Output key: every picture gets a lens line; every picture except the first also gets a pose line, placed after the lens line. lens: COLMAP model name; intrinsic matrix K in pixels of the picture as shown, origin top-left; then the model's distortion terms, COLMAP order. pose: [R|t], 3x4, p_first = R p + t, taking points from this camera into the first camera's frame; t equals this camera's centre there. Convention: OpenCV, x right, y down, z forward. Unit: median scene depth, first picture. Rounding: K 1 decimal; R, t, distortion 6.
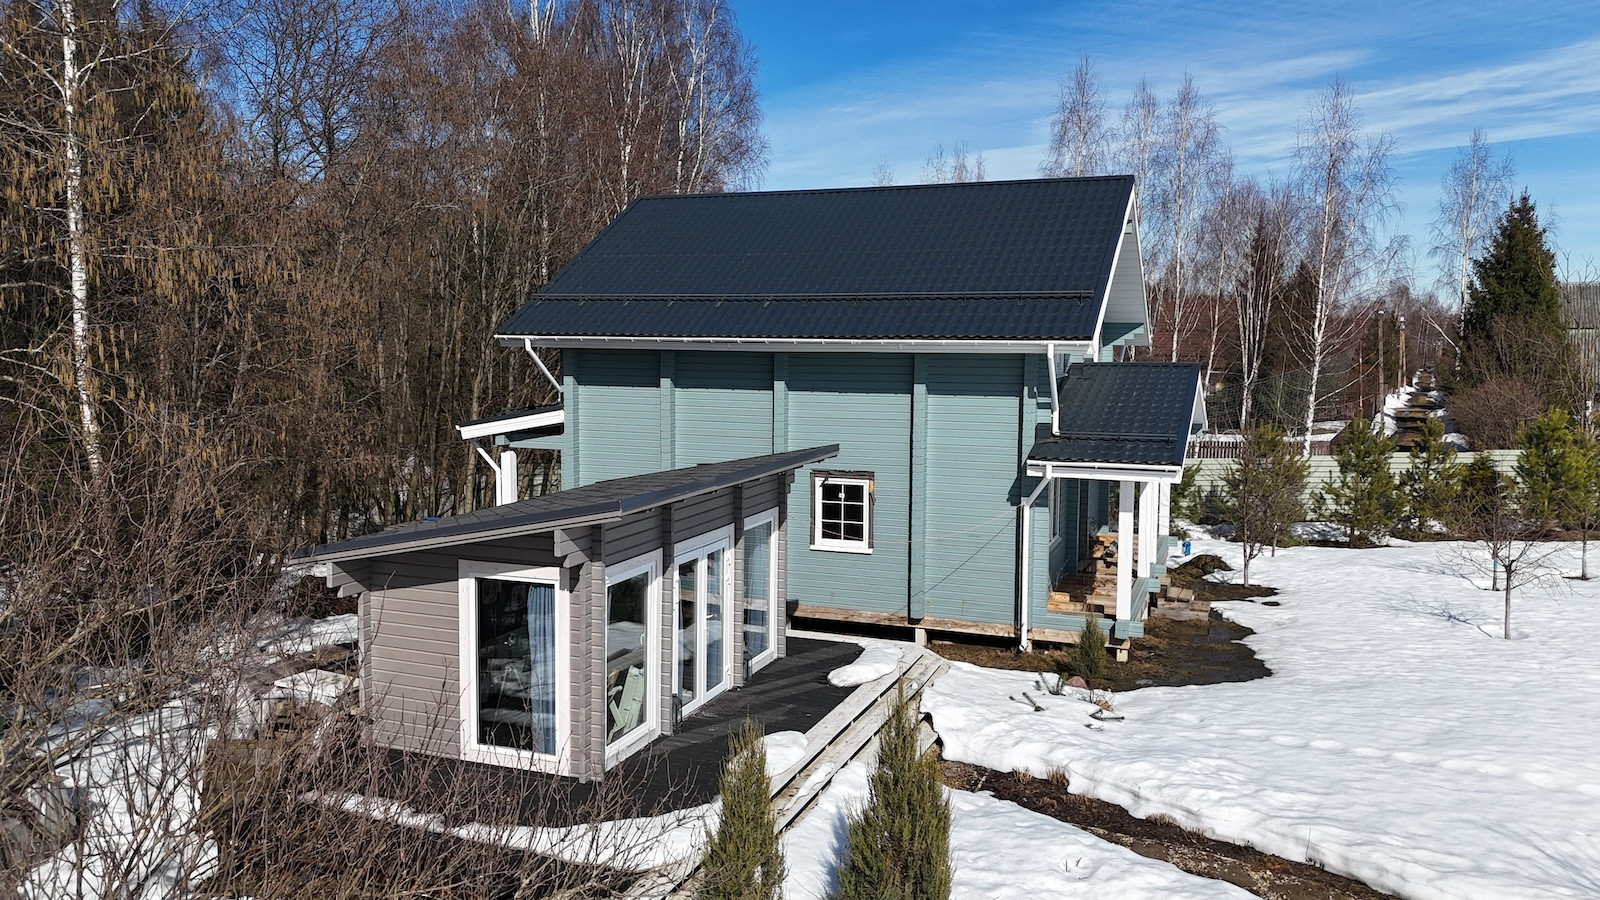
lens RADIAL K [[1177.3, 0, 800.0], [0, 1177.3, 450.0], [0, 0, 1]] dist [0.079700, -0.091379]
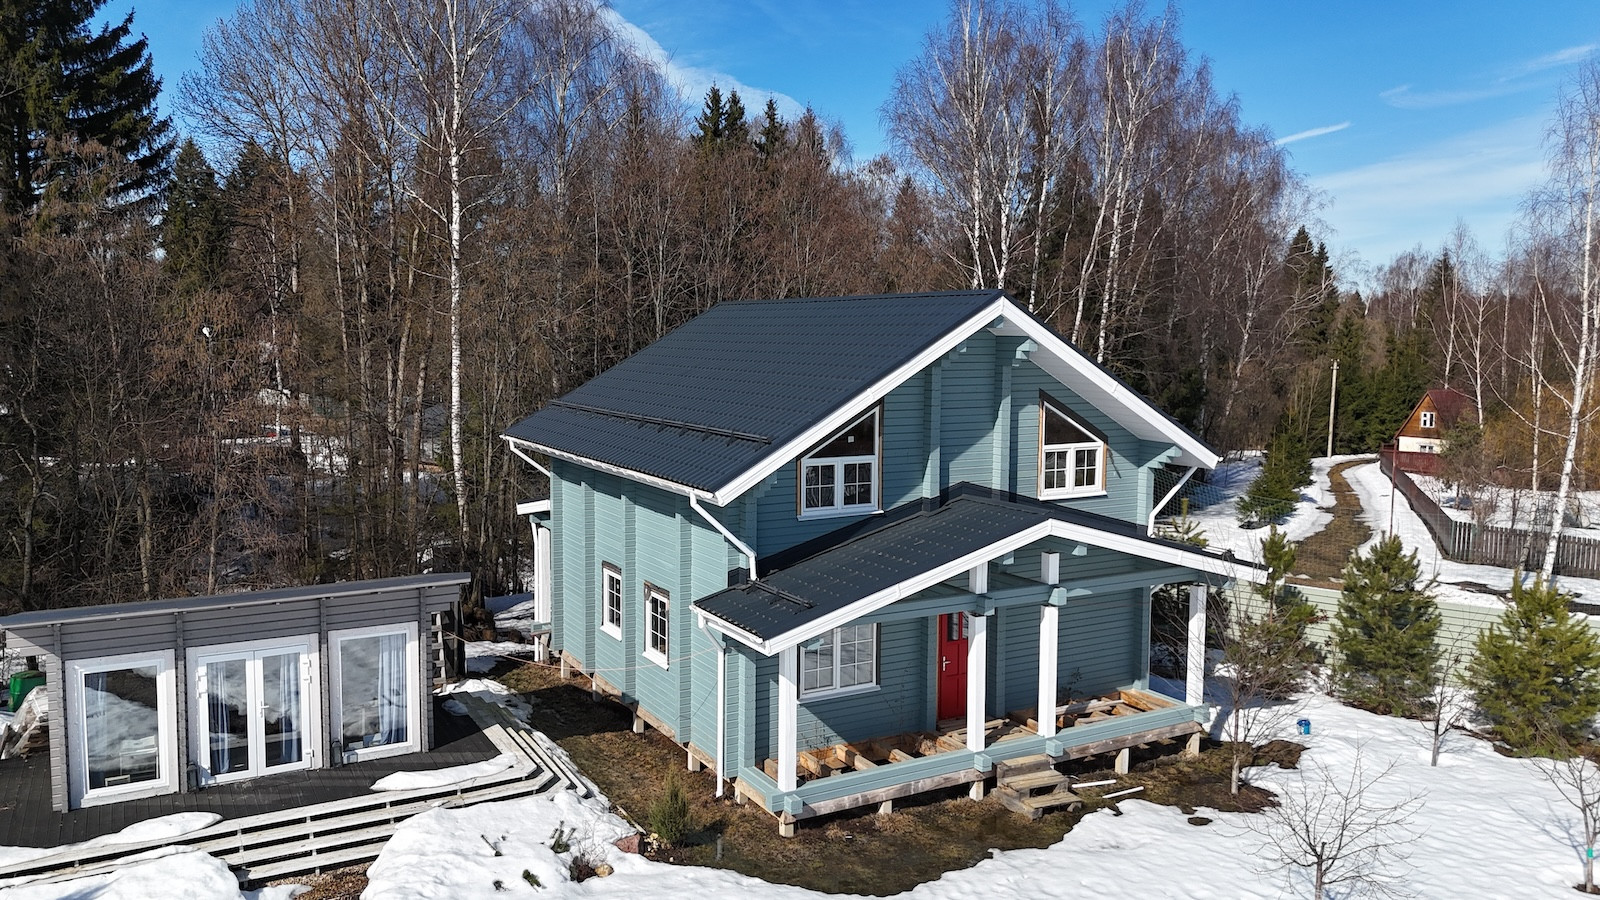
lens RADIAL K [[1177.3, 0, 800.0], [0, 1177.3, 450.0], [0, 0, 1]] dist [0.079700, -0.091379]
pose [[0.773308, 0.065116, -0.630677, 1.049004], [-0.061436, 0.997727, 0.027682, -0.185368], [0.631046, 0.017340, 0.775551, 0.339521]]
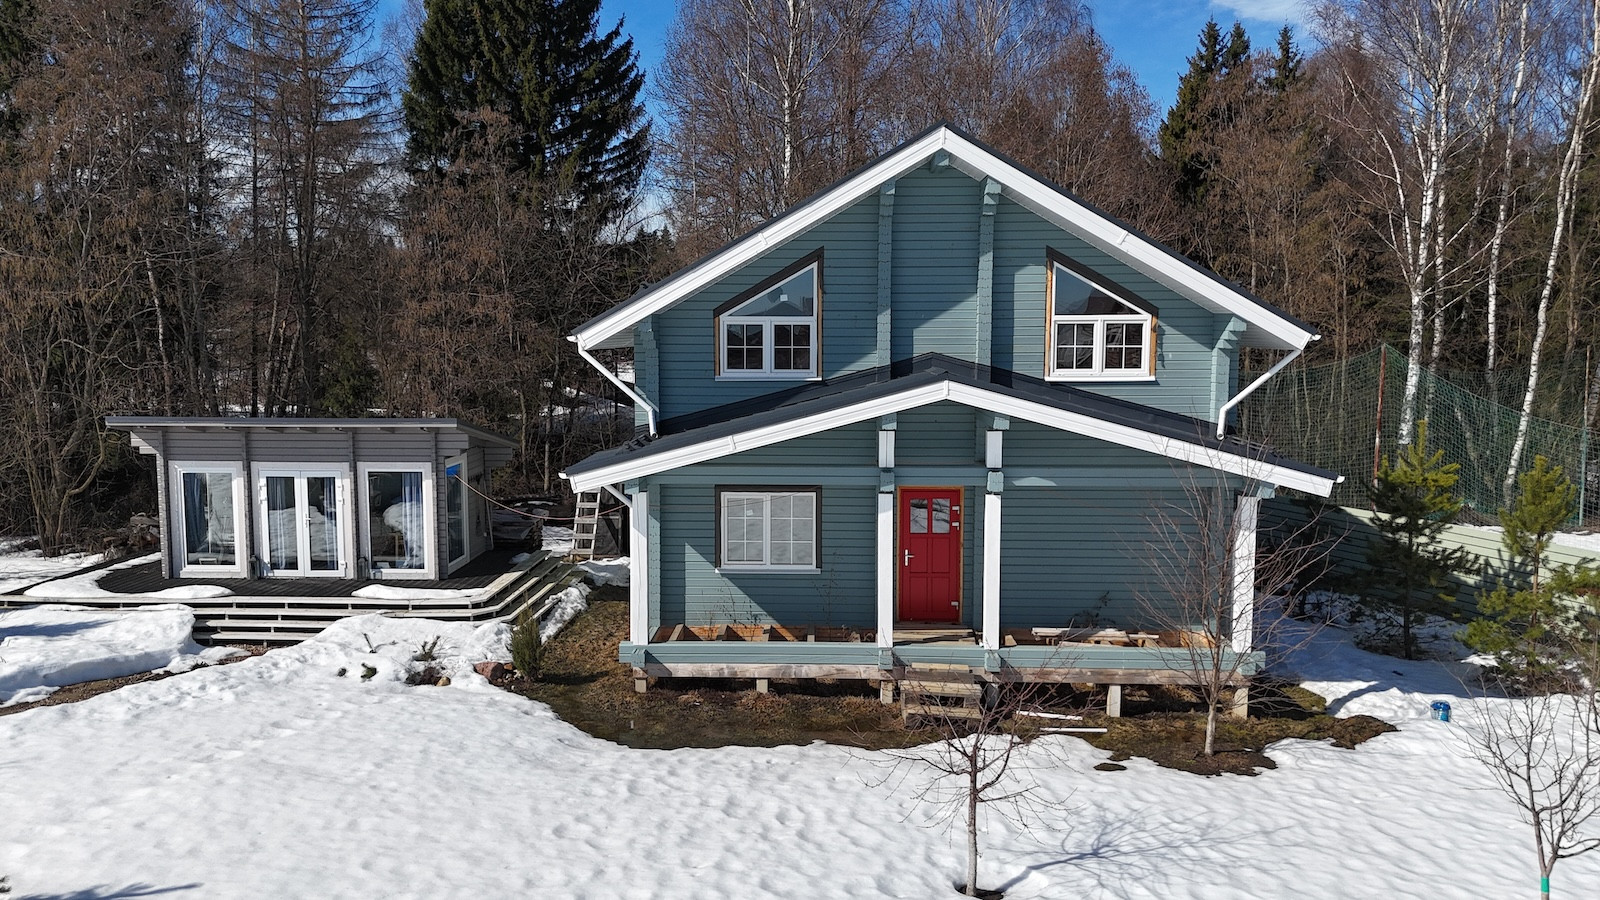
lens RADIAL K [[1177.3, 0, 800.0], [0, 1177.3, 450.0], [0, 0, 1]] dist [0.079700, -0.091379]
pose [[0.332637, 0.092253, -0.938532, 1.416191], [-0.086527, 0.993991, 0.067038, -0.094185], [0.939077, 0.058909, 0.338621, 0.980345]]
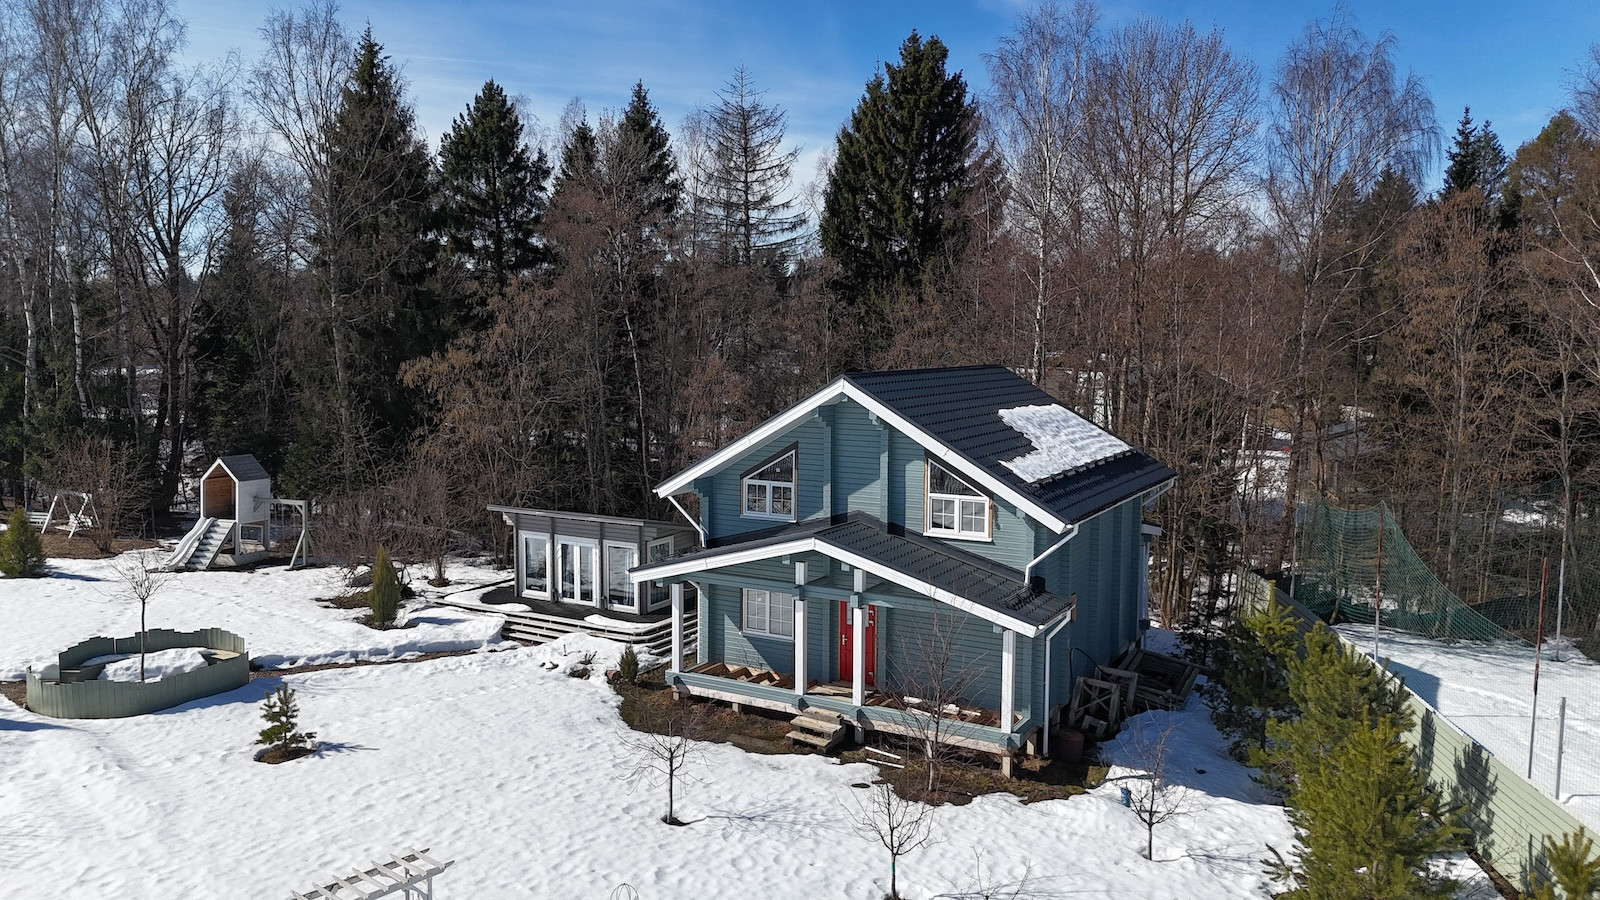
lens RADIAL K [[1177.3, 0, 800.0], [0, 1177.3, 450.0], [0, 0, 1]] dist [0.079700, -0.091379]
pose [[-0.149597, 0.095569, -0.984117, 2.159124], [-0.095091, 0.989314, 0.110528, -0.411580], [0.984164, 0.110115, -0.138911, 1.651581]]
